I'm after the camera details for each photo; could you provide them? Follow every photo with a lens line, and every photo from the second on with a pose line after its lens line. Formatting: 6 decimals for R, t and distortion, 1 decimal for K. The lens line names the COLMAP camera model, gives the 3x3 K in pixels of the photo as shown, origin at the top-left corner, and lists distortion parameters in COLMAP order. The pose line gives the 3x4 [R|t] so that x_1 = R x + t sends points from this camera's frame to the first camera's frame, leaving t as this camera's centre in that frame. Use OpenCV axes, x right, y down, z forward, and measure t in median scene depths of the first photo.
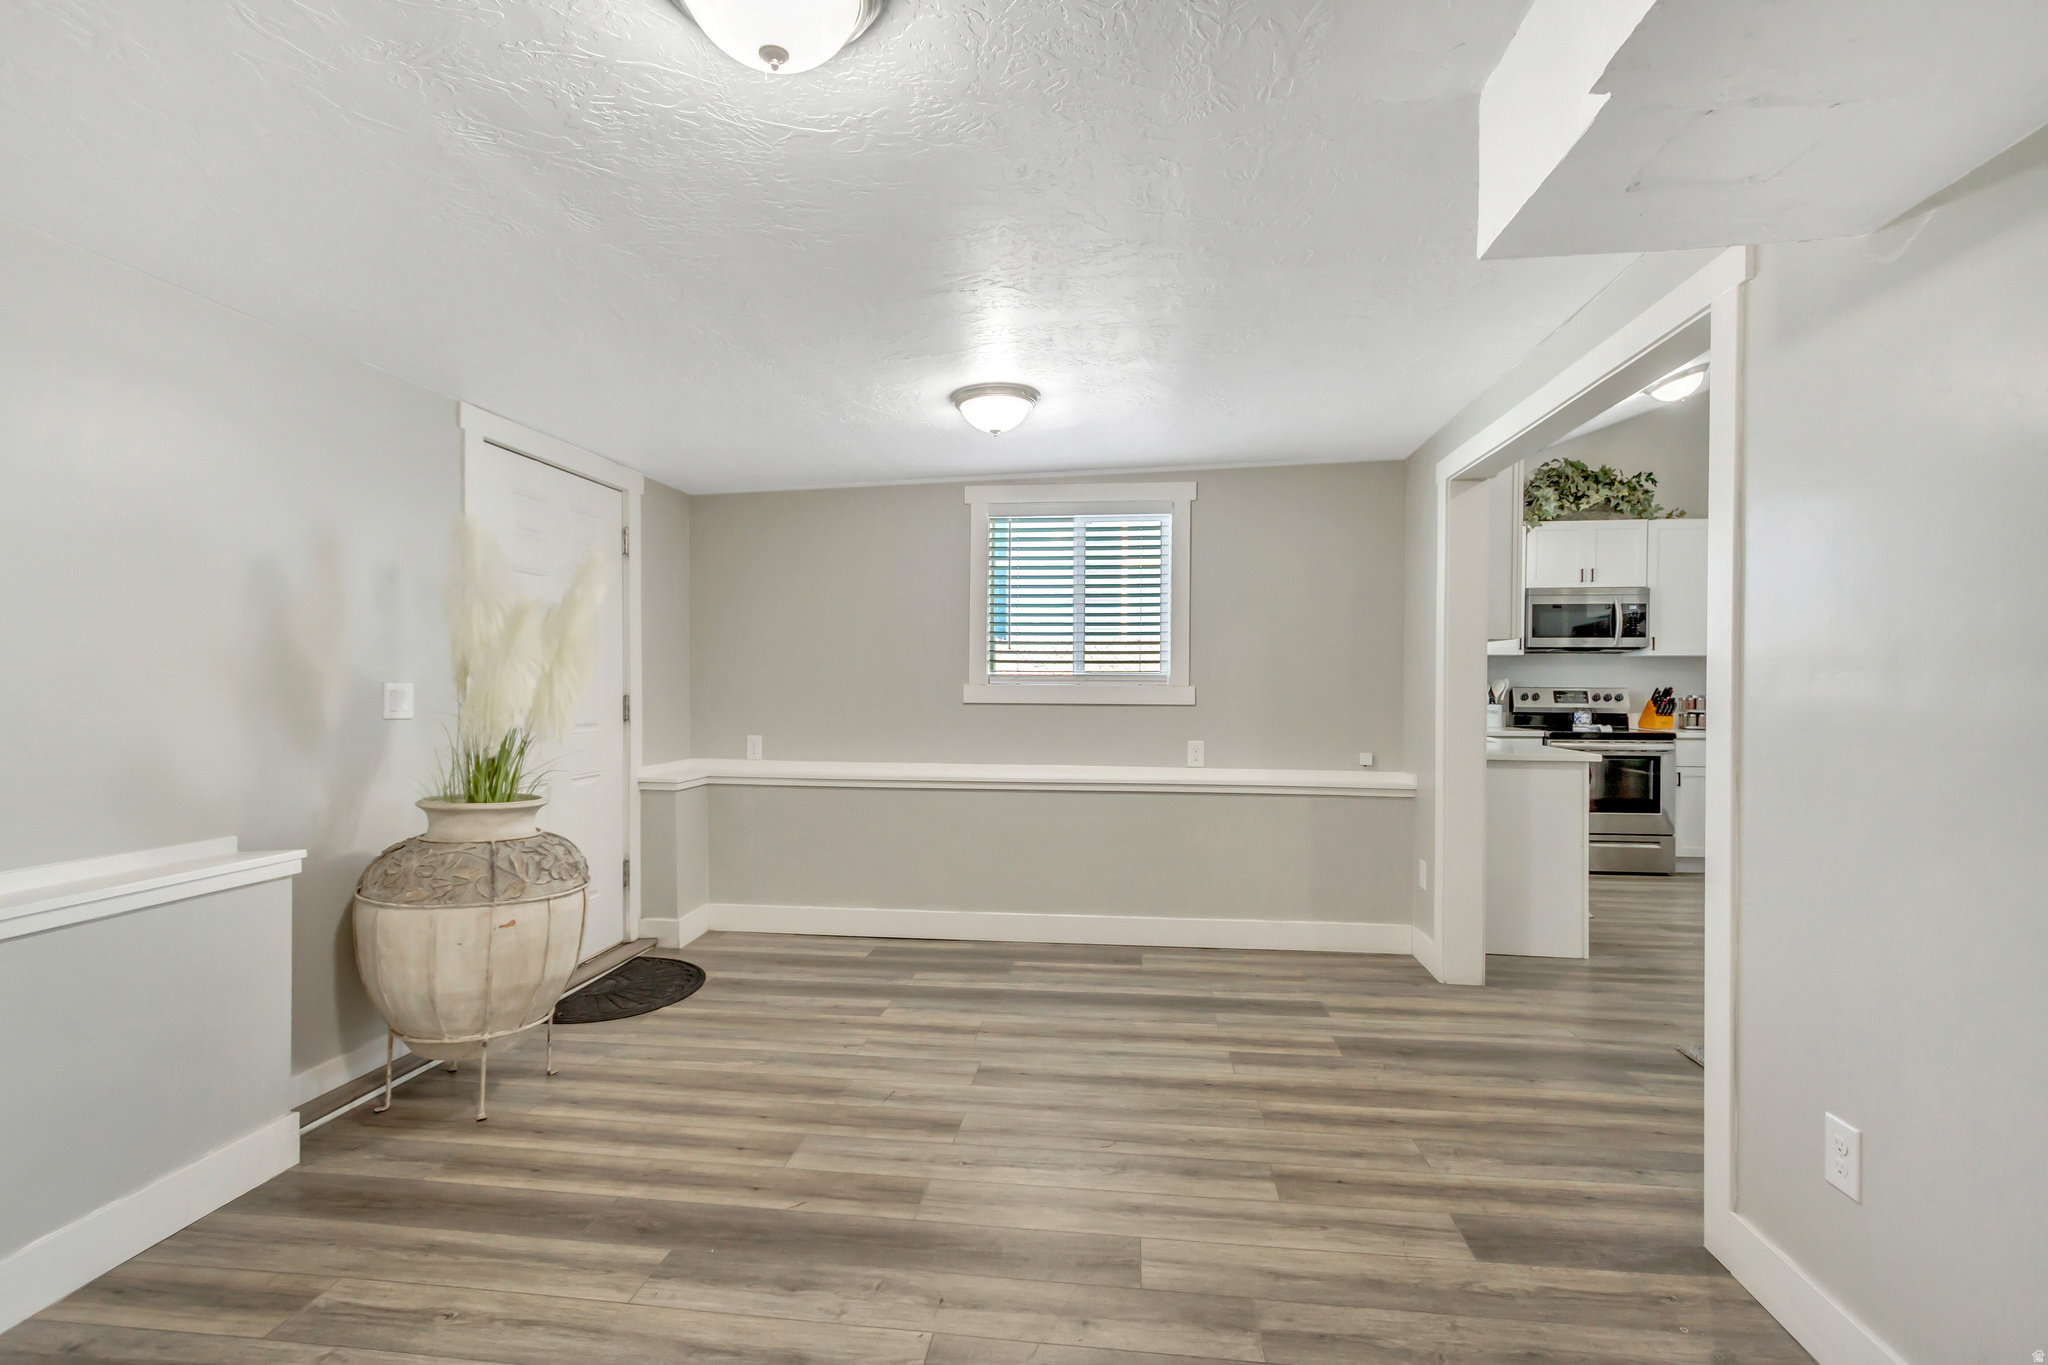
lens RADIAL K [[948.0, 0, 1020.4], [0, 948.0, 688.4], [0, 0, 1]] dist [0.004772, 0.000391]
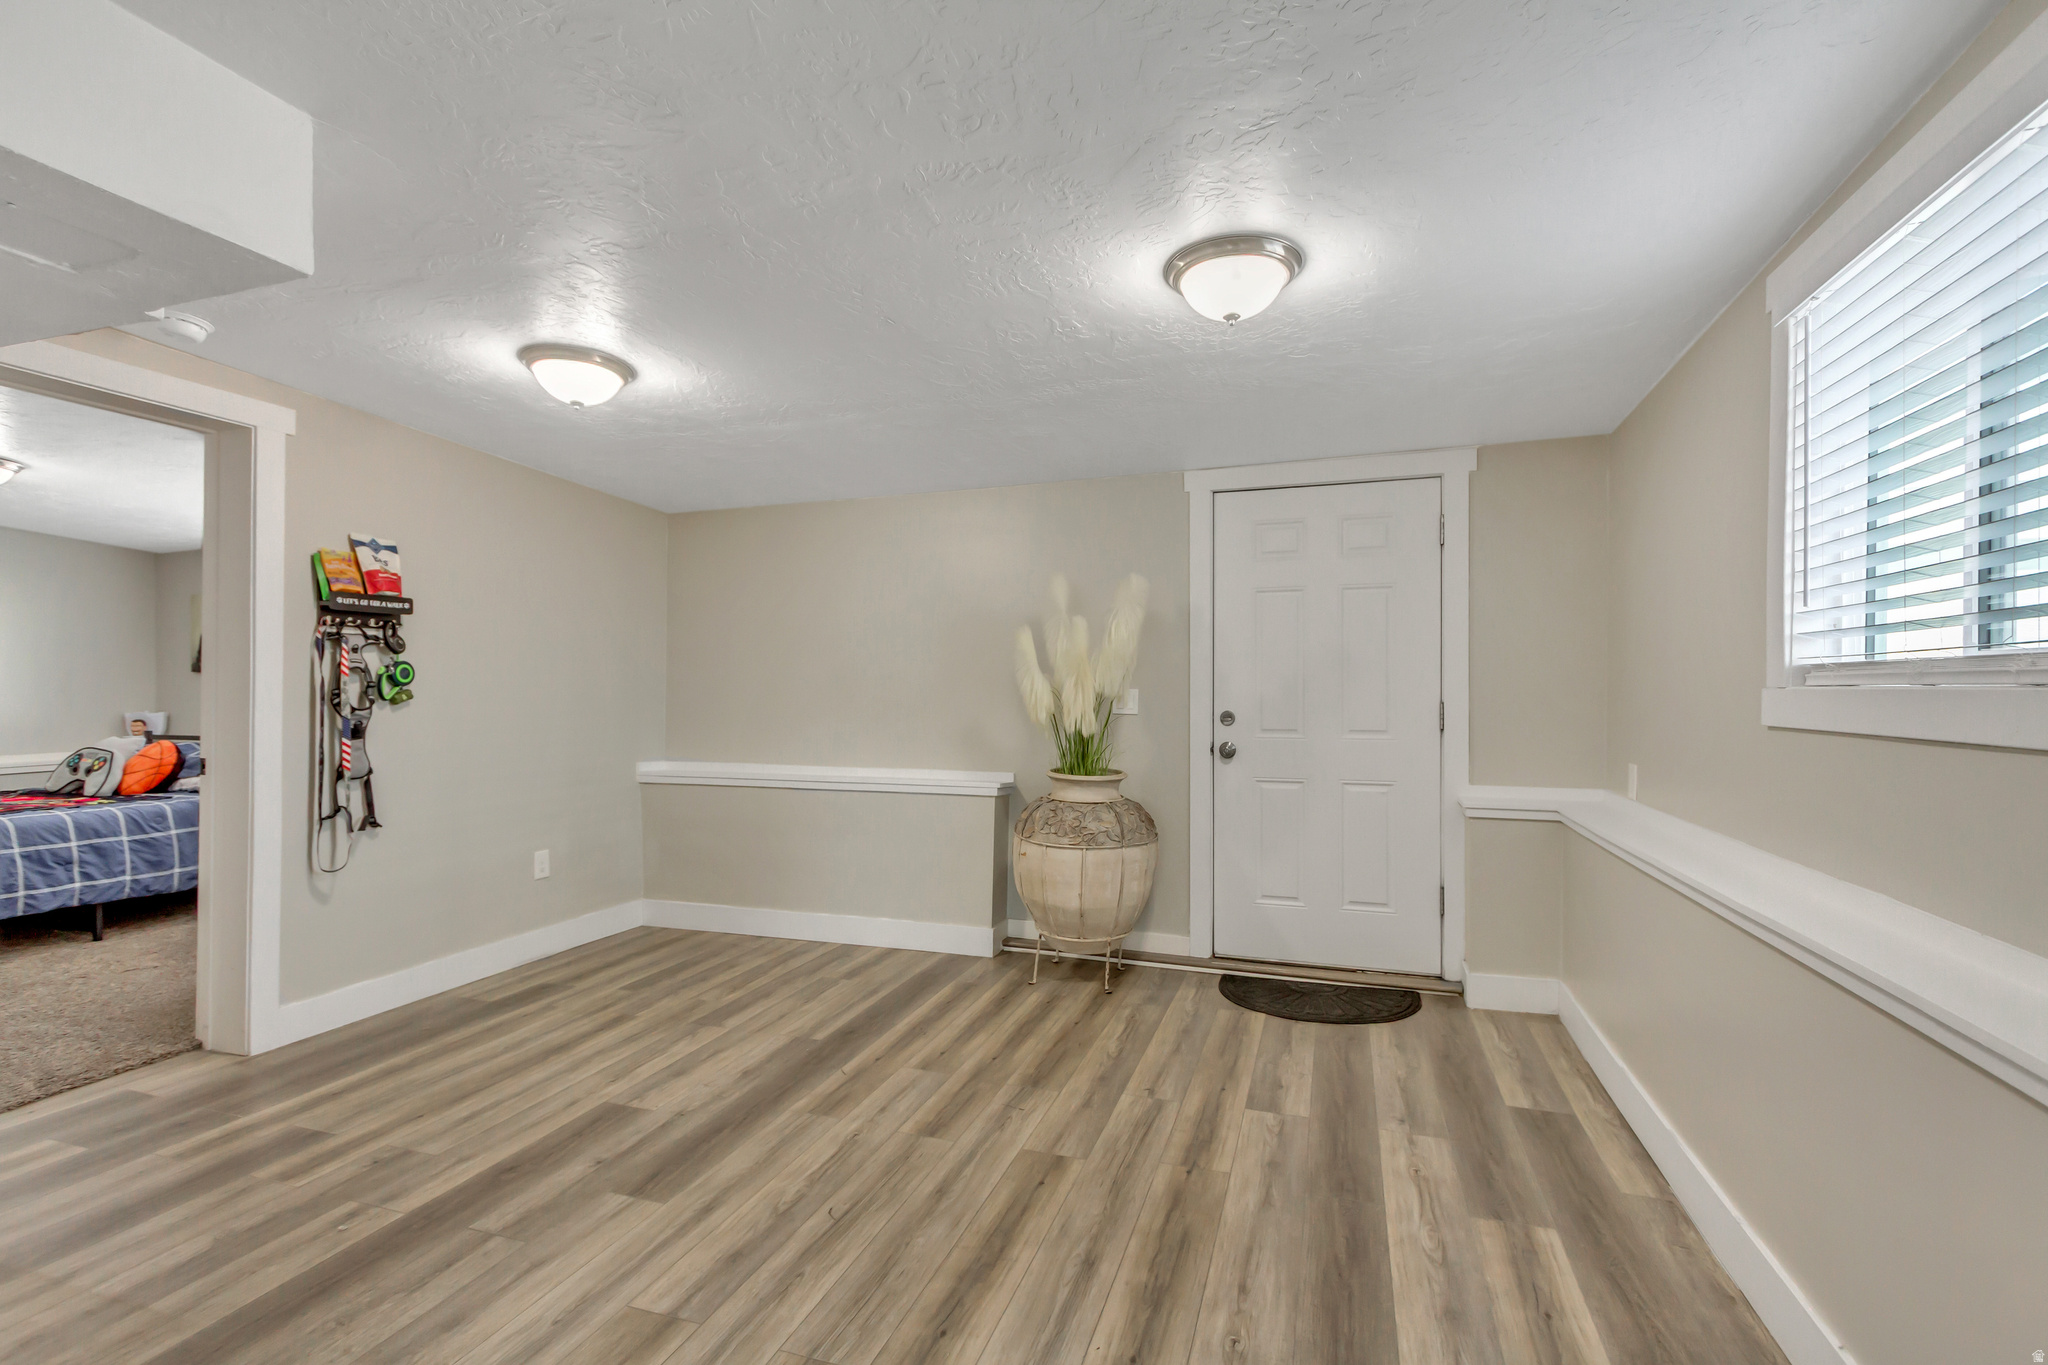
lens RADIAL K [[933.0, 0, 1024.0], [0, 933.0, 682.5], [0, 0, 1]] dist [0.001498, -0.000595]
pose [[-0.205756, -0.010908, -0.978542, 0.765722], [-0.007192, 0.999928, -0.009634, -0.000371], [0.978577, 0.005056, -0.205820, 1.143159]]
